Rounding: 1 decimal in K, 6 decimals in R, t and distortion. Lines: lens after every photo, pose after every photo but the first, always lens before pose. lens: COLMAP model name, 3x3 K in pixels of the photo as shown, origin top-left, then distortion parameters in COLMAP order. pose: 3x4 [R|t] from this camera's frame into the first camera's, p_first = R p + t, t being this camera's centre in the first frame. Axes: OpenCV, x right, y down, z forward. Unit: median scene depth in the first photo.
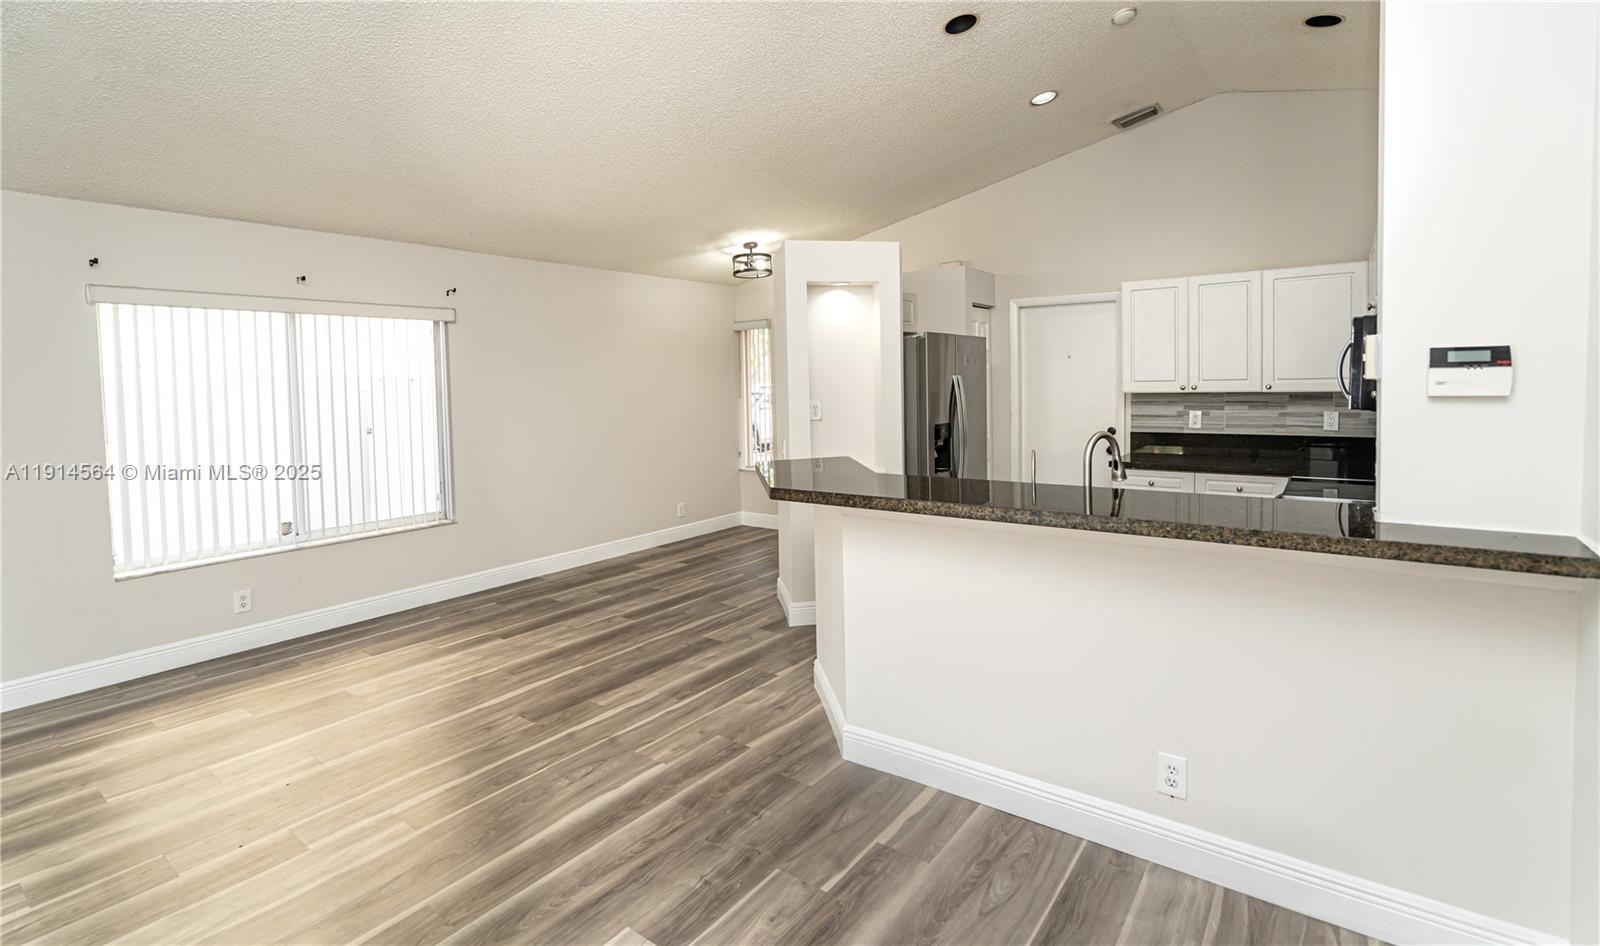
lens RADIAL K [[736.7, 0, 803.5], [0, 736.7, 417.5], [0, 0, 1]] dist [-0.025580, 0.016004]
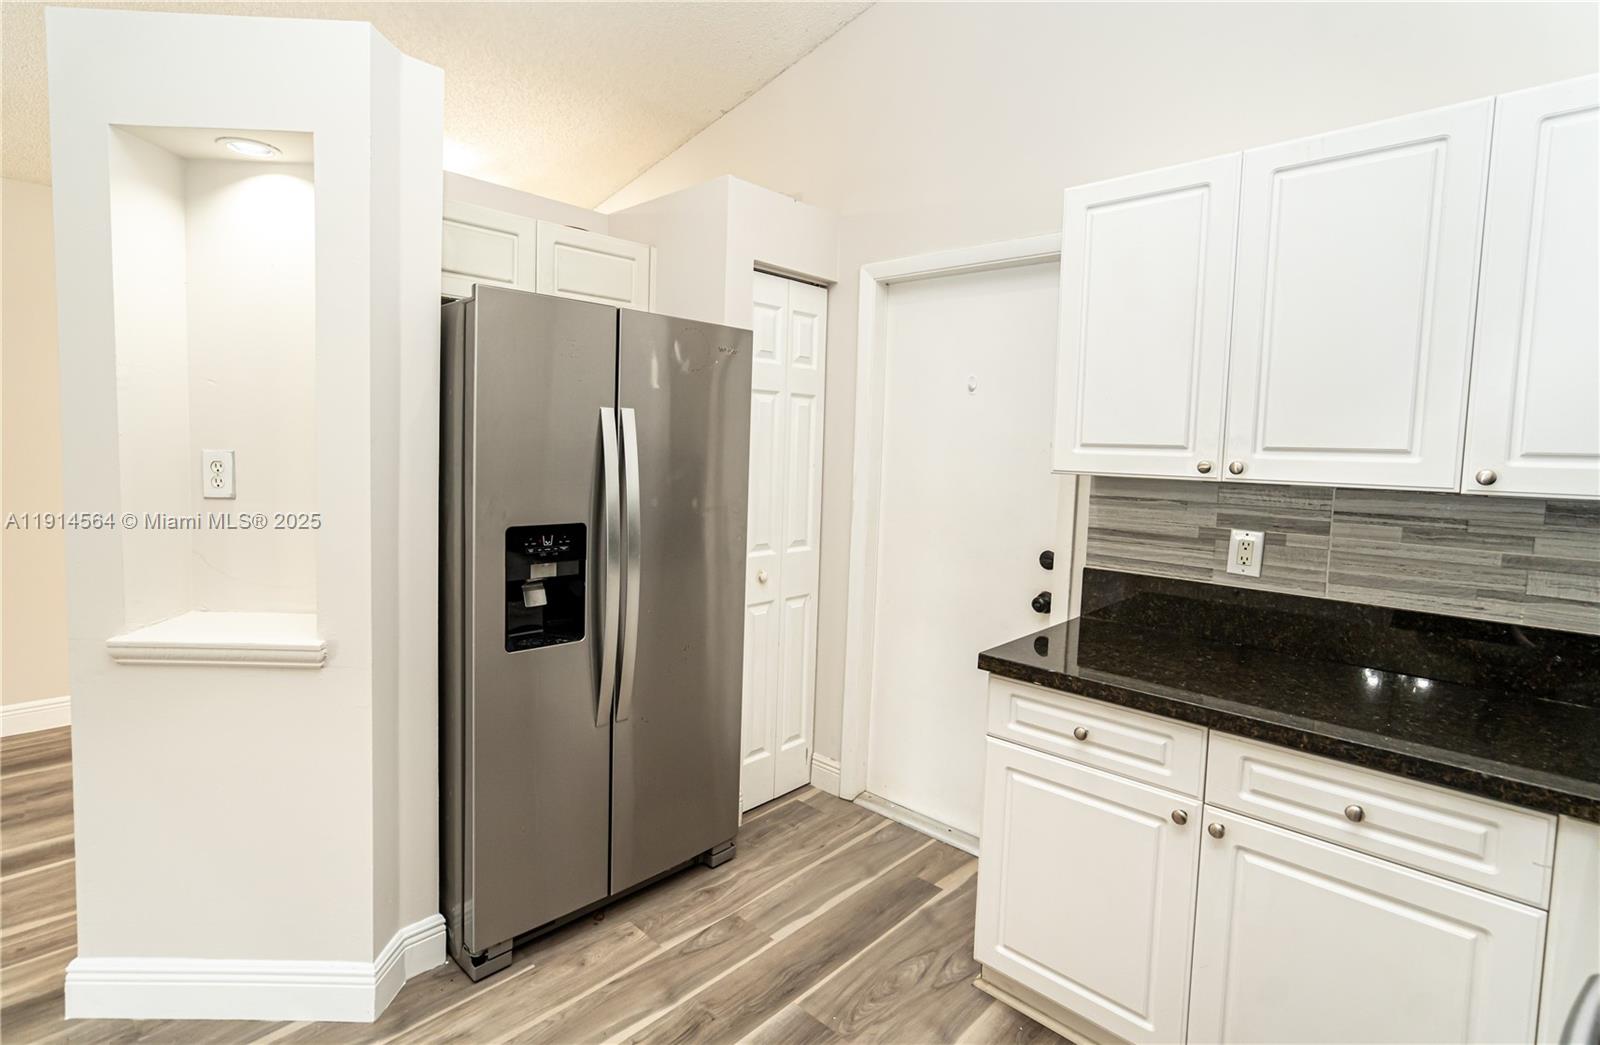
lens RADIAL K [[757.1, 0, 769.4], [0, 757.1, 495.5], [0, 0, 1]] dist [-0.001273, 0.000083]
pose [[0.988681, 0.056572, -0.138962, 0.411235], [-0.053757, 0.998267, 0.023930, -0.027929], [0.140075, -0.016189, 0.990009, 0.690159]]
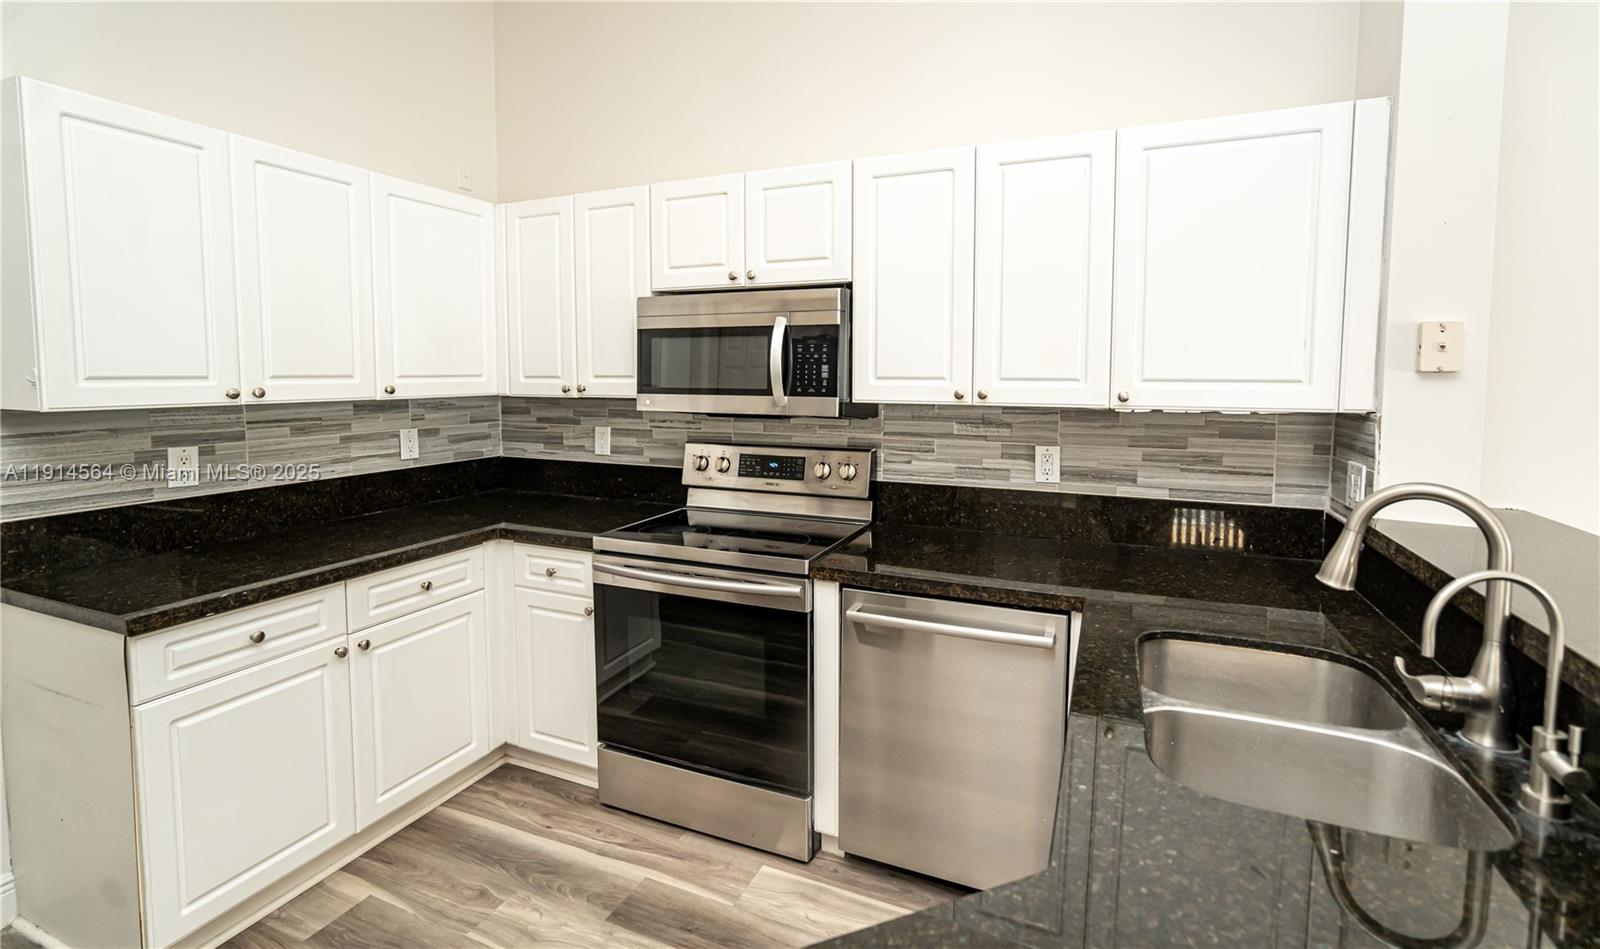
lens RADIAL K [[736.7, 0, 803.5], [0, 736.7, 419.0], [0, 0, 1]] dist [-0.025580, 0.016004]
pose [[-0.225427, -0.043111, 0.973306, 0.036784], [0.049826, 0.997203, 0.055709, -0.037893], [-0.972985, 0.061054, -0.222649, 0.883607]]
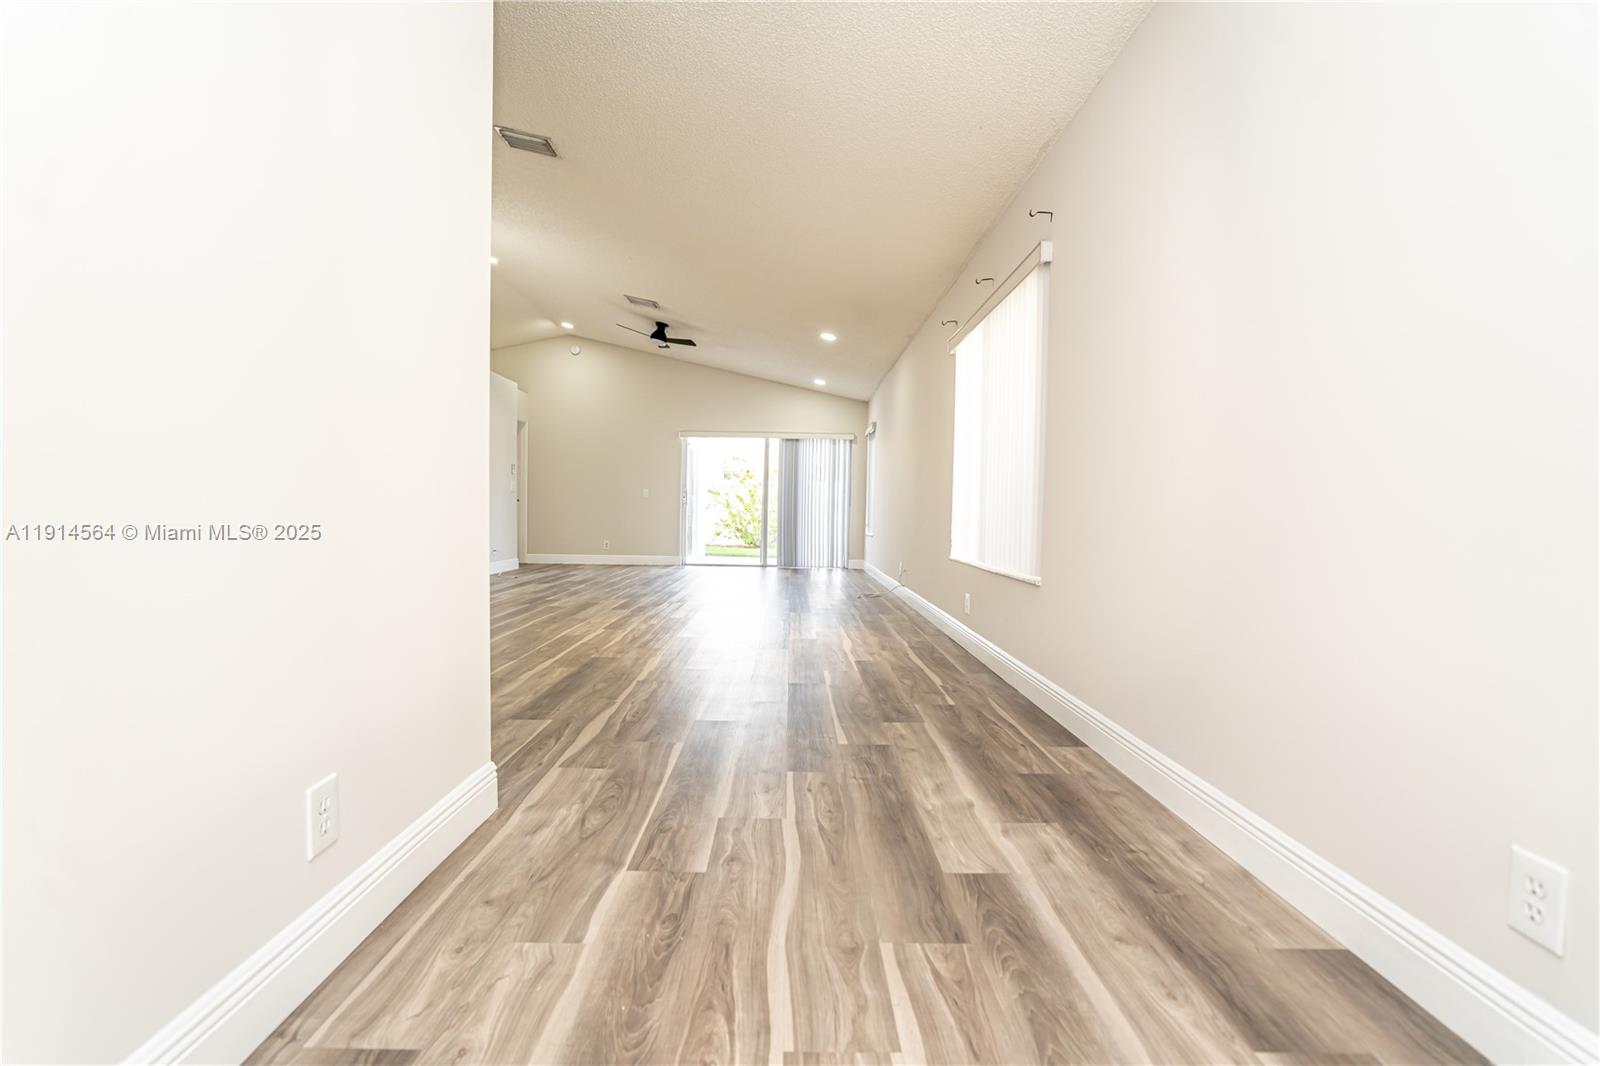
lens RADIAL K [[729.4, 0, 800.3], [0, 729.4, 536.2], [0, 0, 1]] dist [-0.022082, 0.011066]
pose [[-0.796300, 0.026624, -0.604316, 0.080150], [-0.030949, 0.995929, 0.084659, 0.067691], [0.604110, 0.086117, -0.792234, 1.676154]]
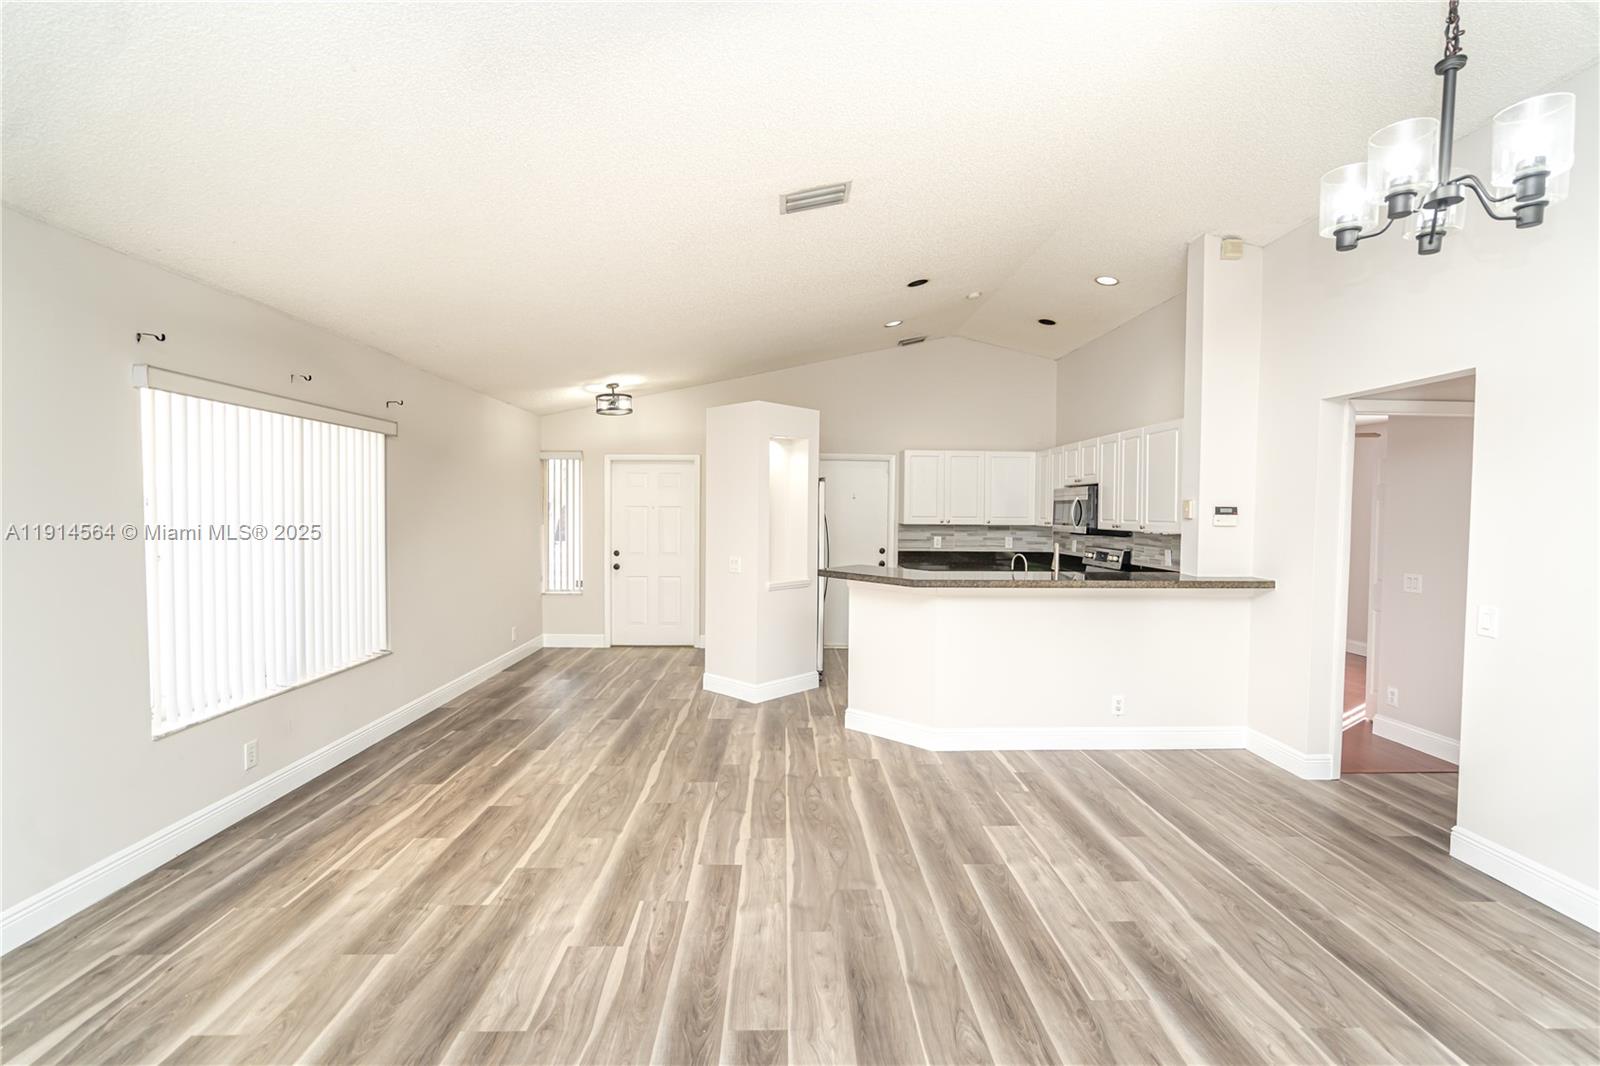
lens RADIAL K [[729.4, 0, 800.3], [0, 729.4, 536.2], [0, 0, 1]] dist [-0.022082, 0.011066]
pose [[0.790180, 0.006265, 0.612842, -0.767518], [0.005502, 0.999835, -0.017315, 0.018261], [-0.612850, 0.017054, 0.790015, -0.048384]]
